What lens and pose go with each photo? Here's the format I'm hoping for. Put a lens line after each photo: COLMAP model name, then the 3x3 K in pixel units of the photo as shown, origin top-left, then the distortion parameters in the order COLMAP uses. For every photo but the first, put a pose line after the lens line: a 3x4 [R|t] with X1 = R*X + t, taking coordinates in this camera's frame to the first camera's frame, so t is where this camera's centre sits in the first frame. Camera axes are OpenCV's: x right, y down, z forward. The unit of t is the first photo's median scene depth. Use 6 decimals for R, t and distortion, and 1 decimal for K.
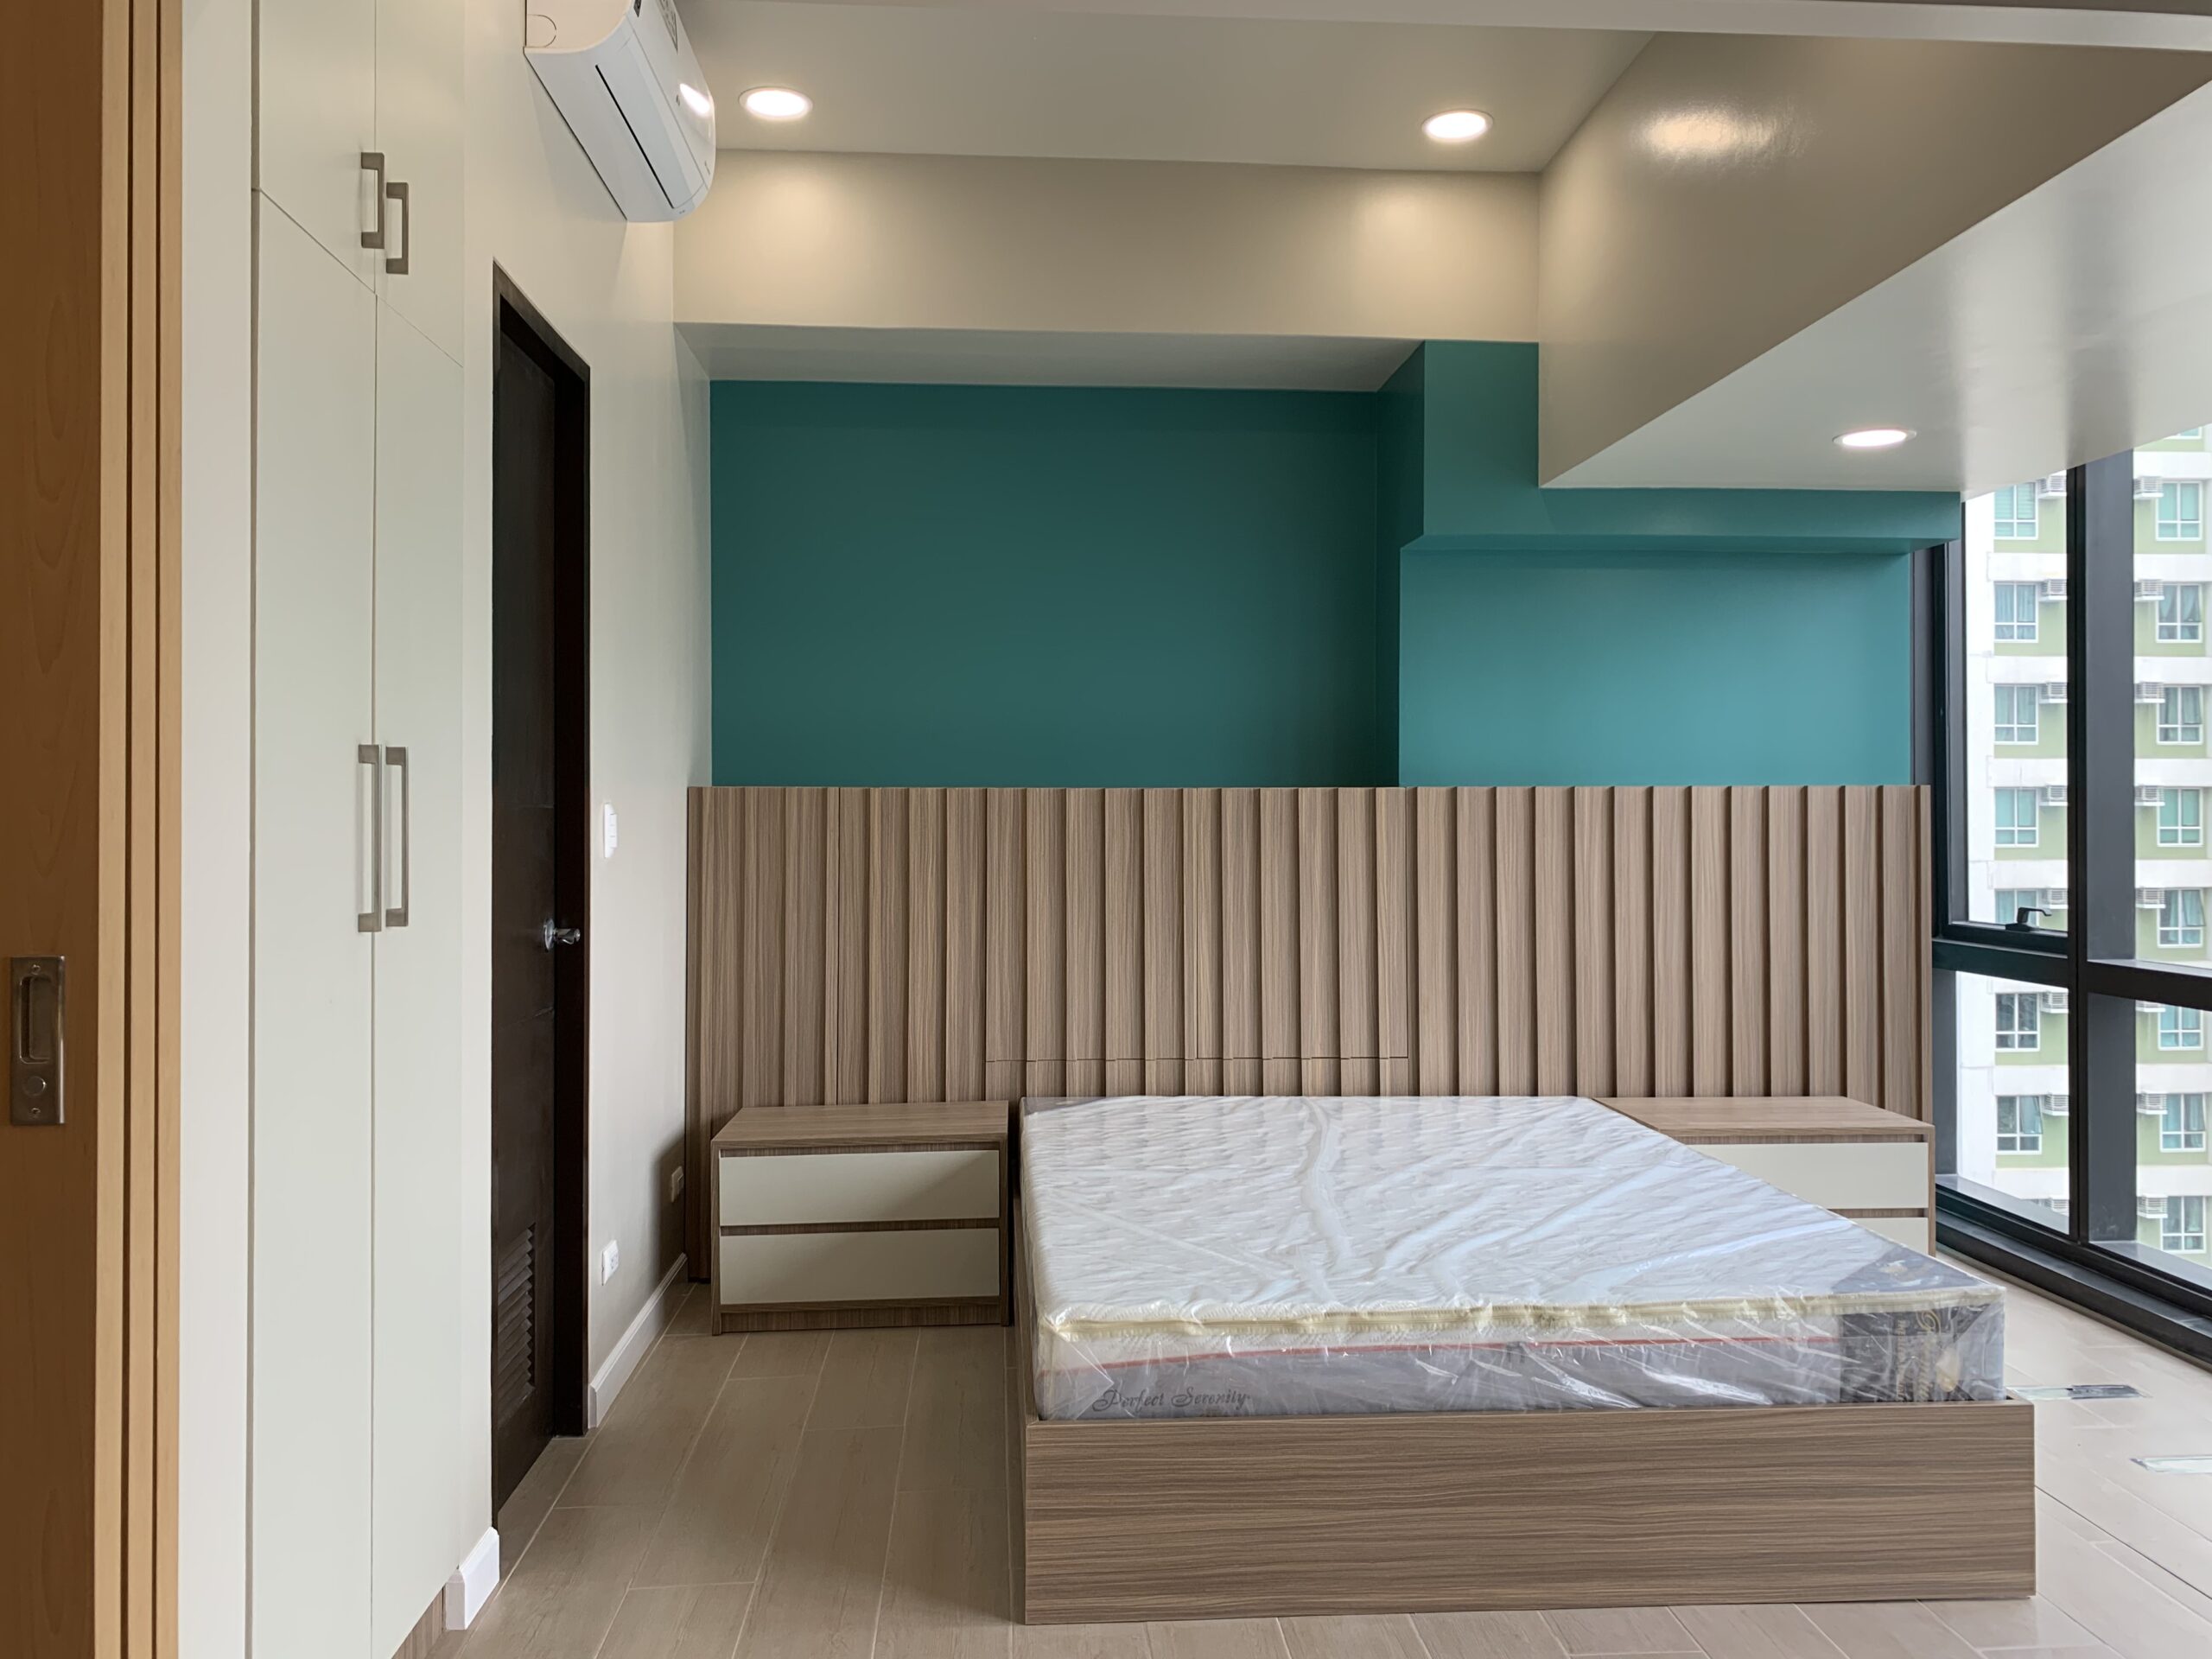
lens RADIAL K [[1688.7, 0, 1087.0], [0, 1688.7, 820.7], [0, 0, 1]] dist [0.008079, -0.003985]
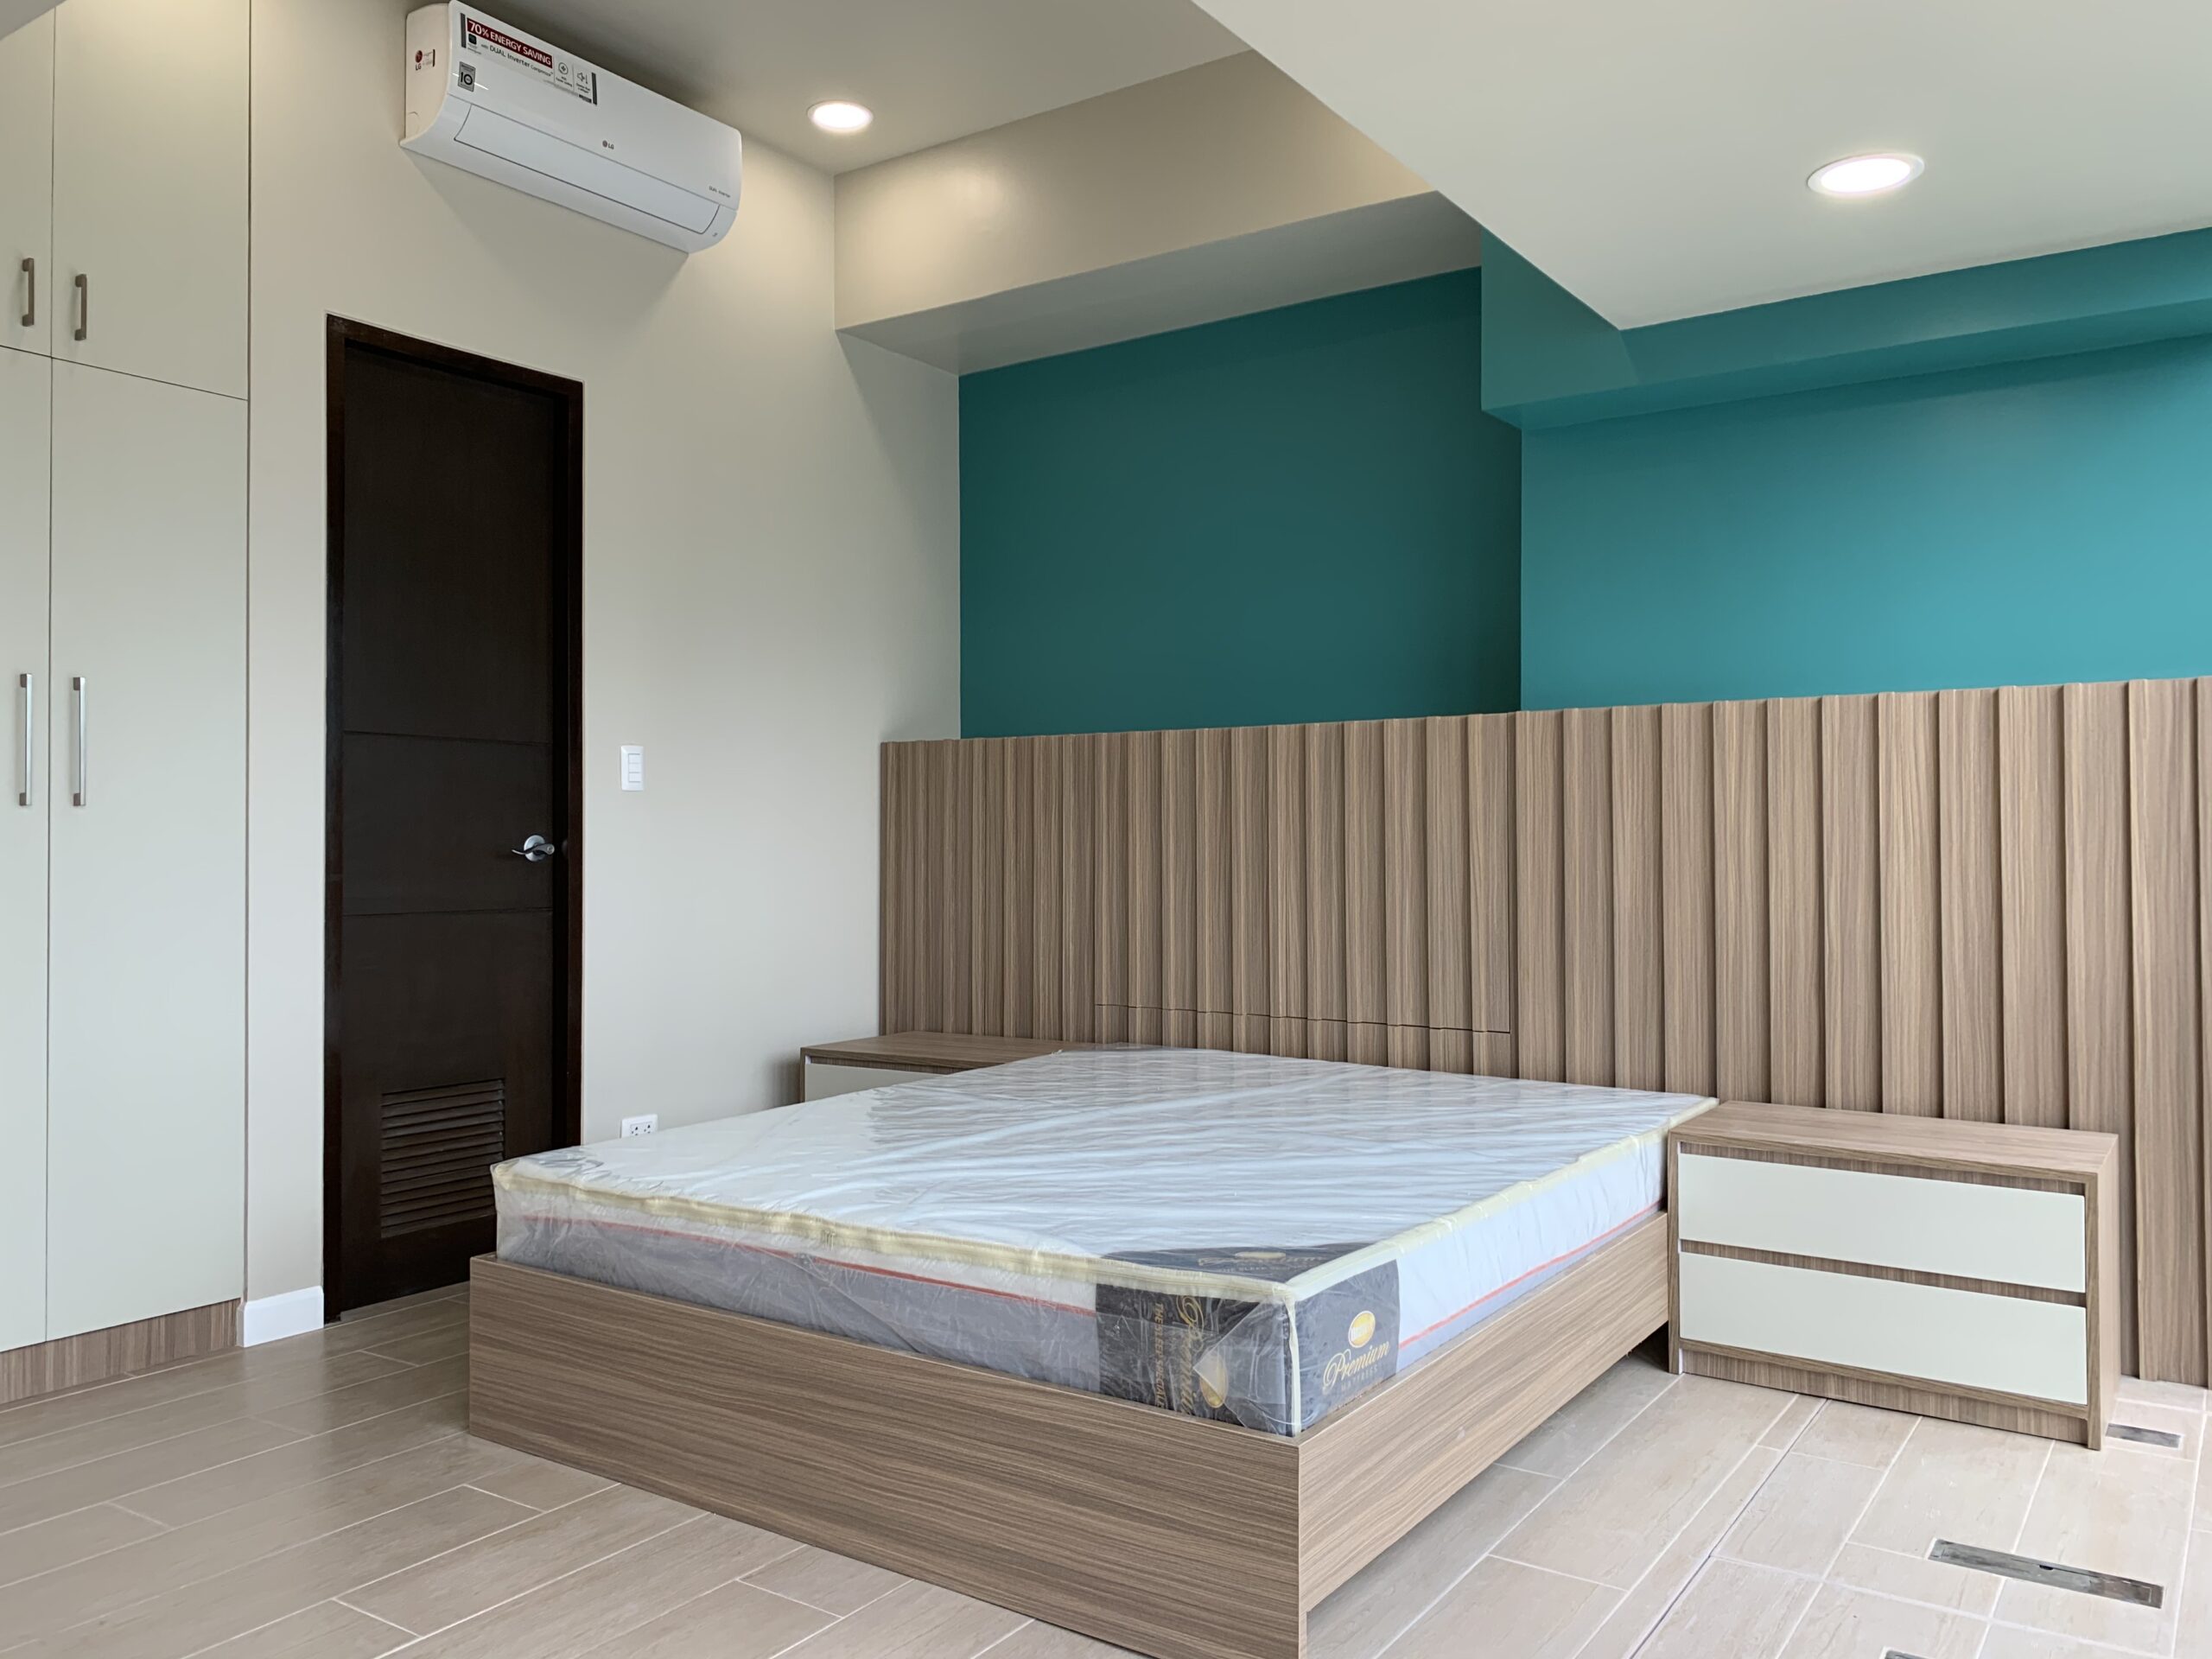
lens RADIAL K [[1688.7, 0, 1087.7], [0, 1688.7, 831.9], [0, 0, 1]] dist [0.008079, -0.003985]
pose [[0.785098, -0.003333, -0.619362, 0.952973], [-0.000518, 0.999982, -0.006038, 0.078875], [0.619371, 0.005061, 0.785082, 0.358091]]
